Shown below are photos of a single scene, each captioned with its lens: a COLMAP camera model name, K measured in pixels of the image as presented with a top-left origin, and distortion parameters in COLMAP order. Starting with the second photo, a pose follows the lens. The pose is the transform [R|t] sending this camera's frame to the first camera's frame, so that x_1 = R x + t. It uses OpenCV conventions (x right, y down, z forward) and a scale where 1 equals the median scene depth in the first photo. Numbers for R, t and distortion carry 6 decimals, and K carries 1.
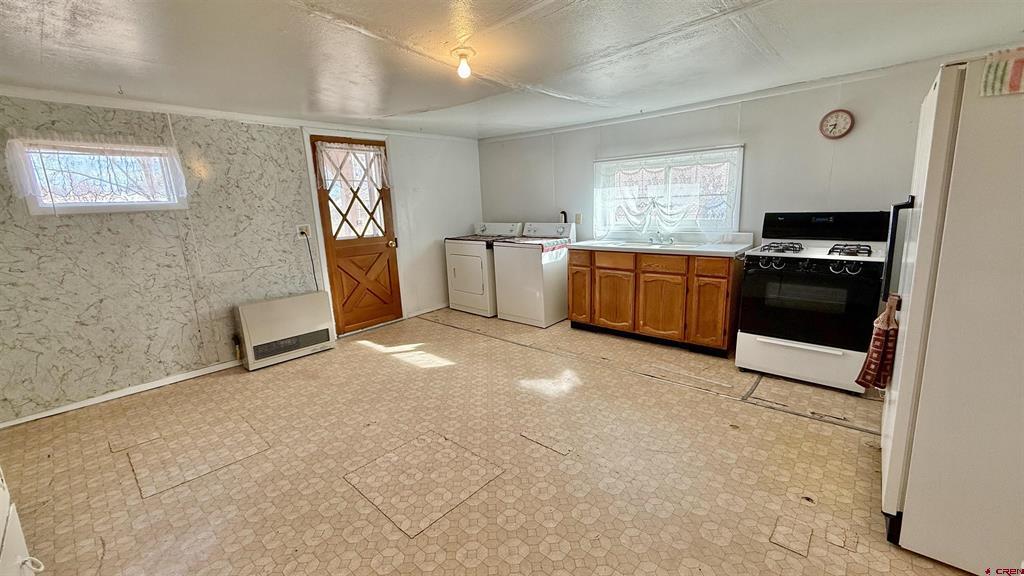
lens RADIAL K [[408.9, 0, 509.1], [0, 408.9, 288.0], [0, 0, 1]] dist [-0.000142, 0.000174]
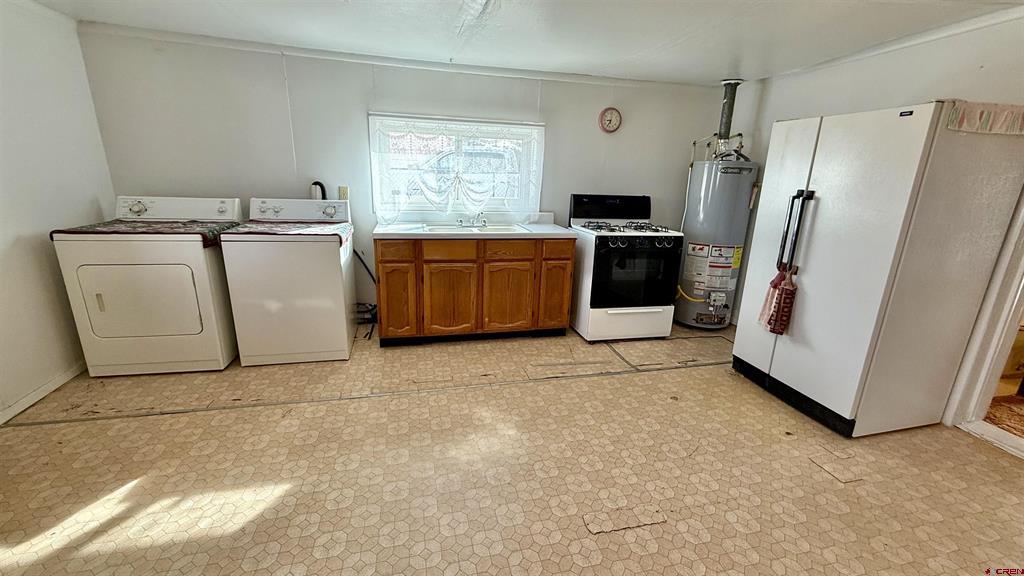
lens RADIAL K [[408.9, 0, 509.5], [0, 408.9, 287.4], [0, 0, 1]] dist [-0.000142, 0.000174]
pose [[0.569249, -0.165601, 0.805315, -0.354425], [0.110741, 0.986023, 0.124482, -0.090322], [-0.814673, 0.018320, 0.579632, 0.495126]]
